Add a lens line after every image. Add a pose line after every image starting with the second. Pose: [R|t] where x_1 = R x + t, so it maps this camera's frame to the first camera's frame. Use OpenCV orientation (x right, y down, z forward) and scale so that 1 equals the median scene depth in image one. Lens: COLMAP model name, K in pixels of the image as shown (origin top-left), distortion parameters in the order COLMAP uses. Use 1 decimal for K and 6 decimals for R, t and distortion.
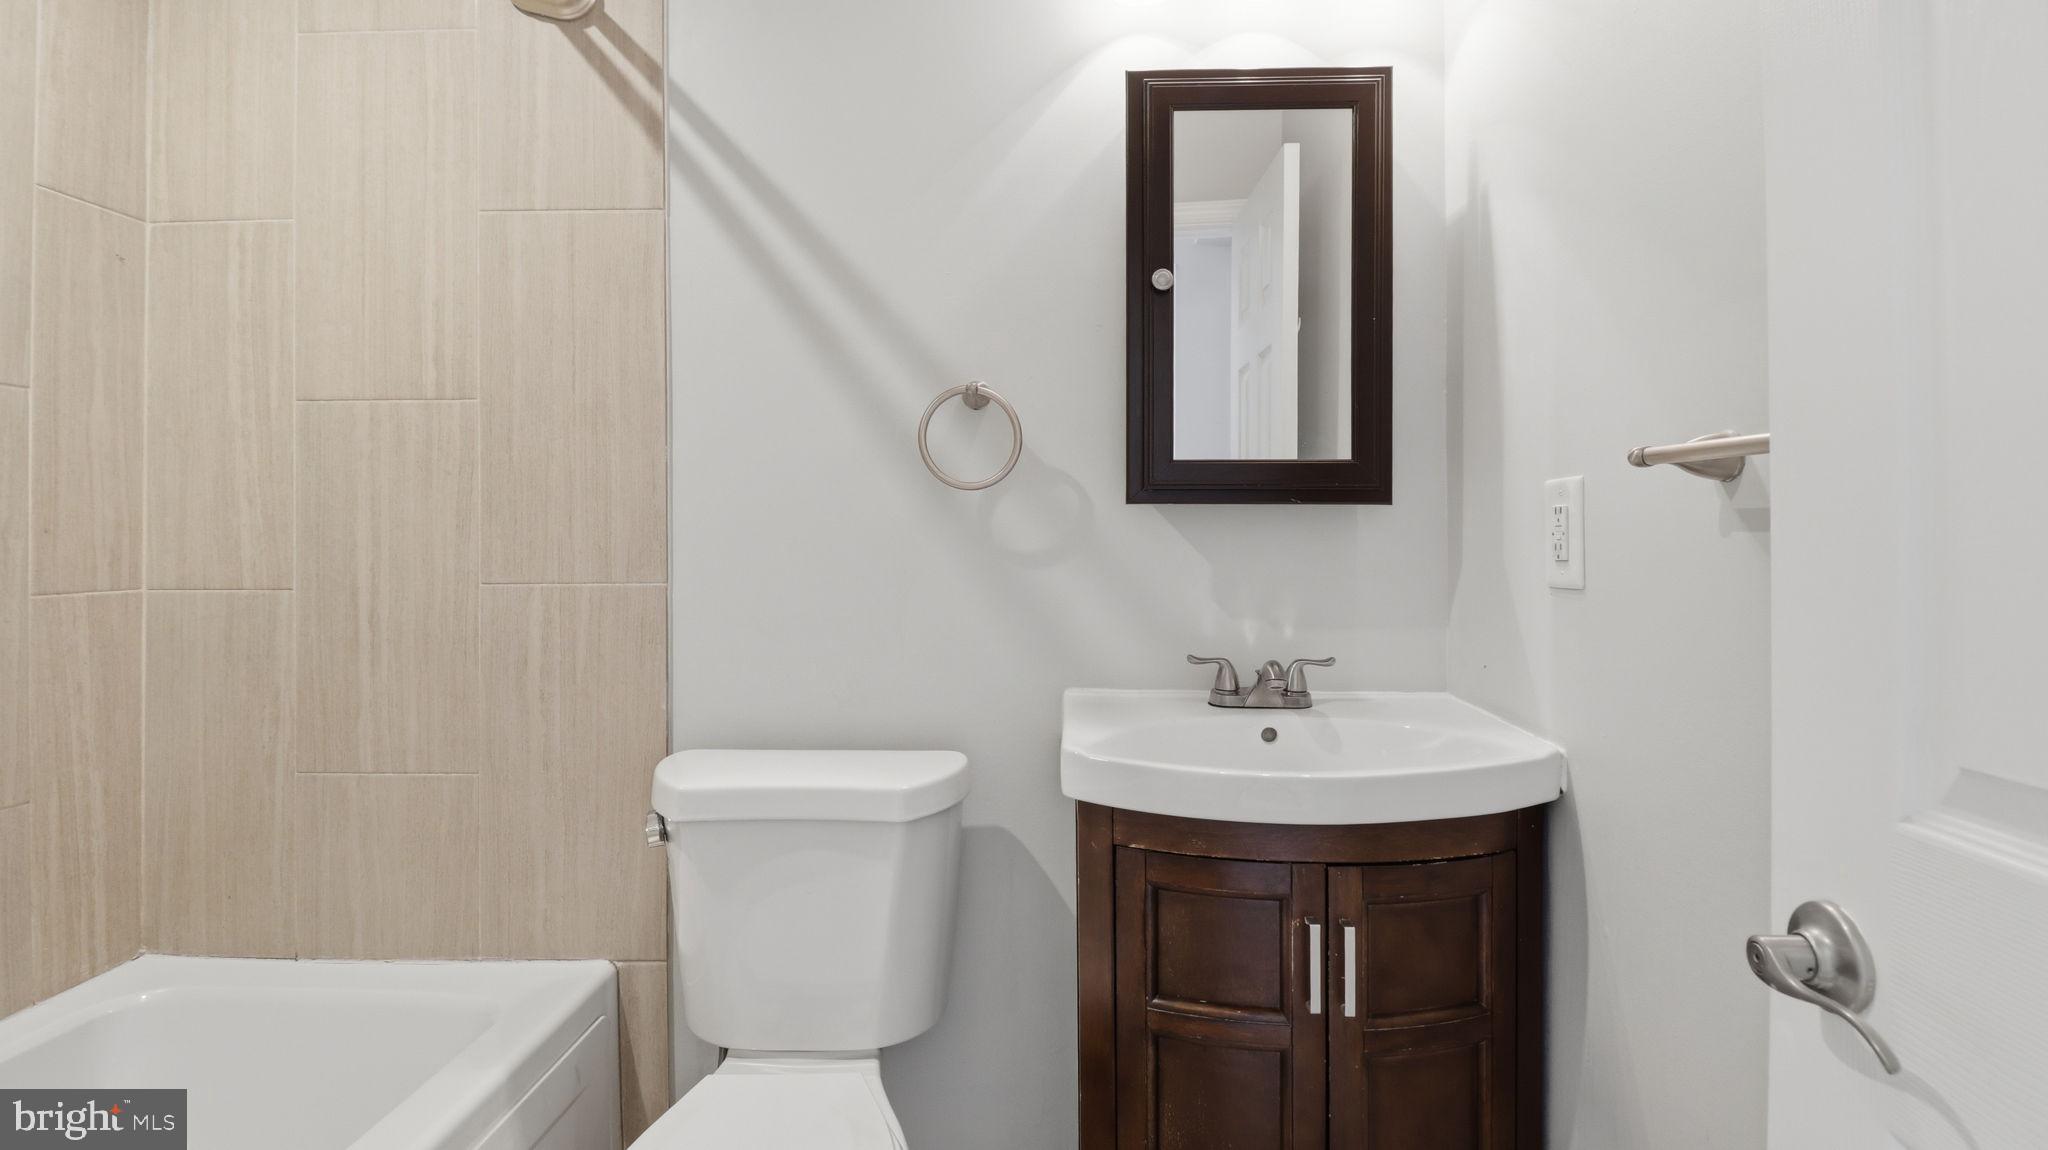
lens RADIAL K [[962.5, 0, 1030.9], [0, 962.5, 544.2], [0, 0, 1]] dist [0.002762, -0.013619]
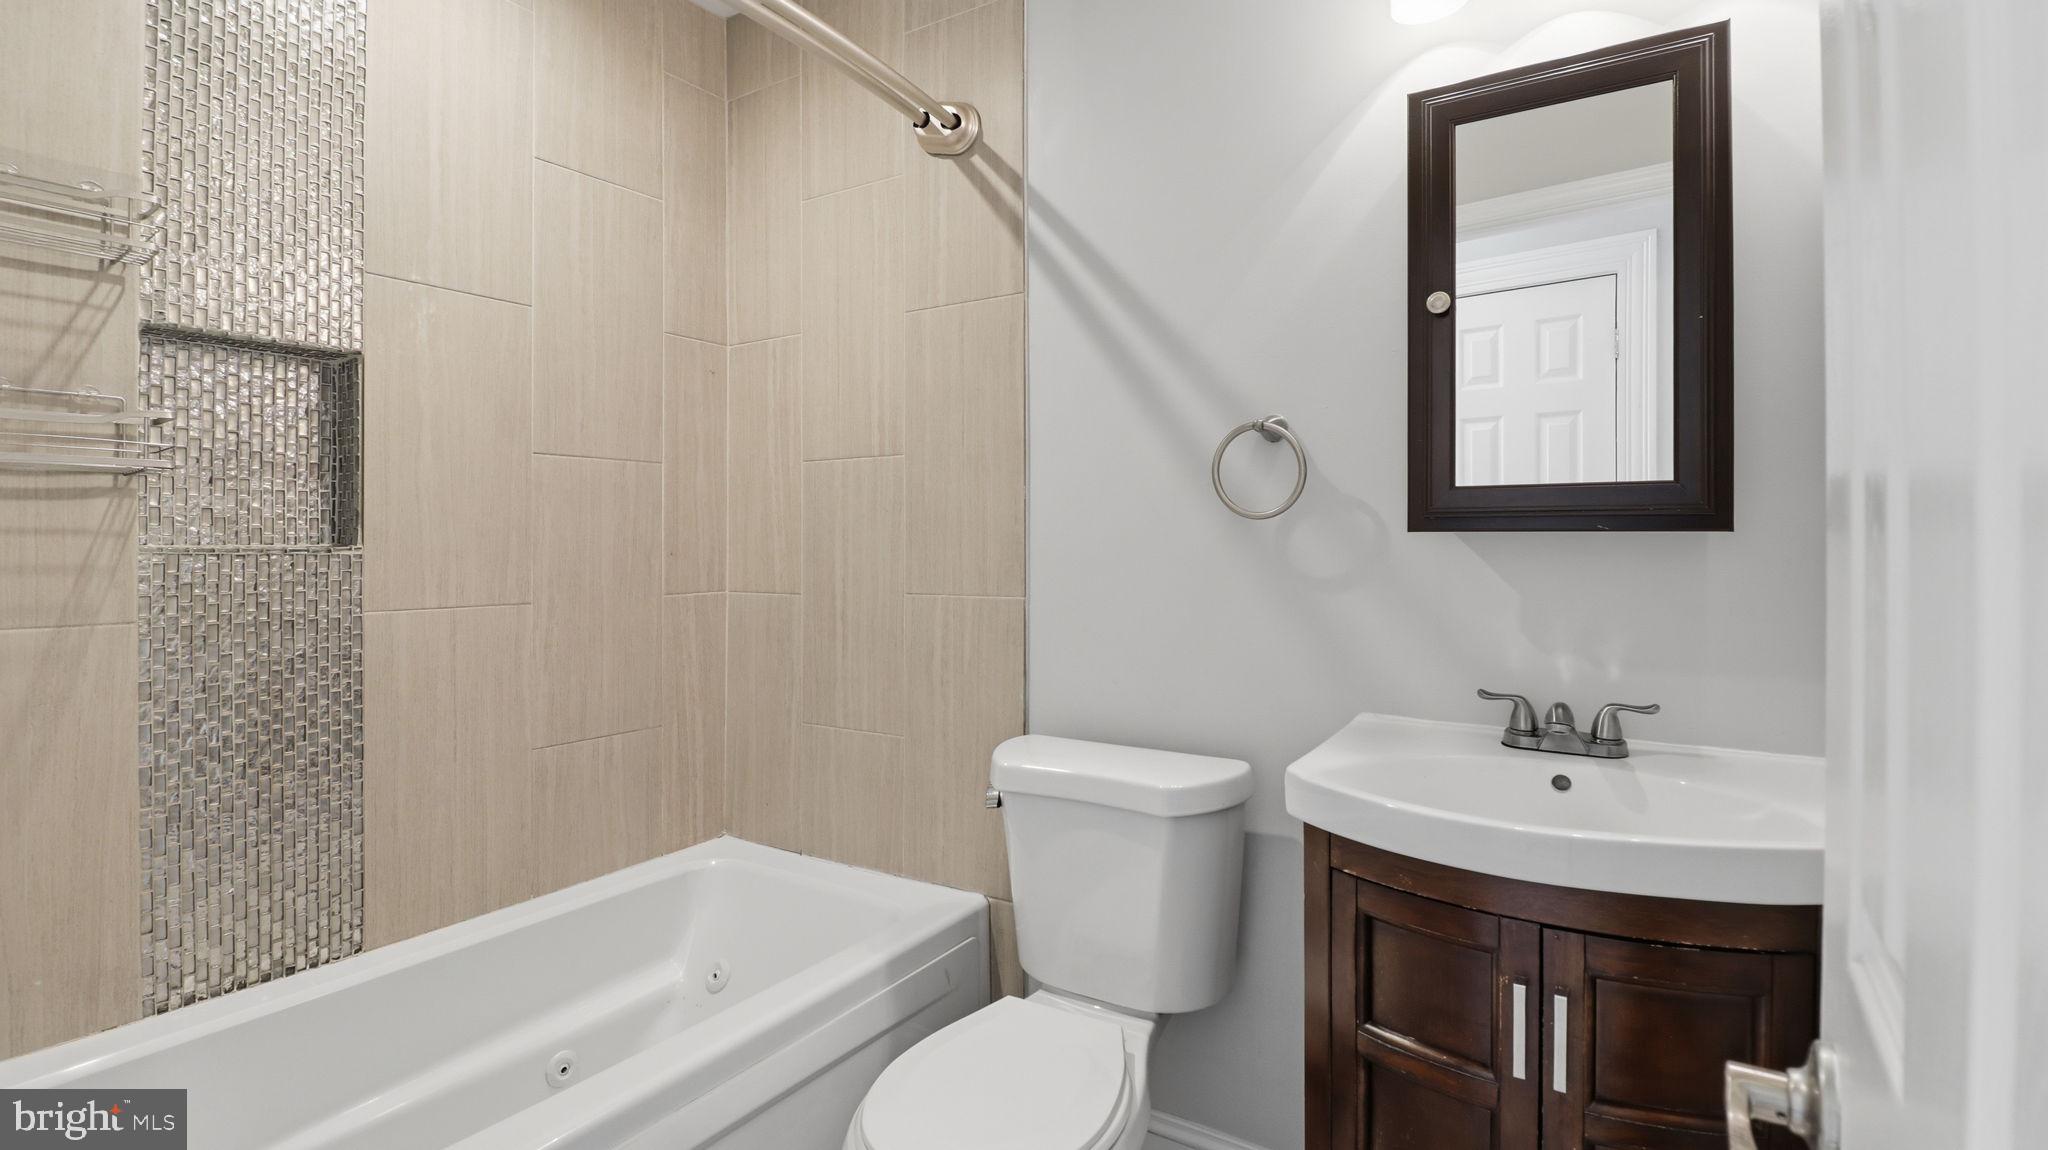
lens RADIAL K [[930.4, 0, 1026.4], [0, 930.4, 550.3], [0, 0, 1]] dist [0.000730, -0.014260]
pose [[0.861779, 0.002733, -0.507277, 0.233343], [-0.000928, 0.999992, 0.003811, -0.024884], [0.507283, -0.002814, 0.861775, -0.022793]]
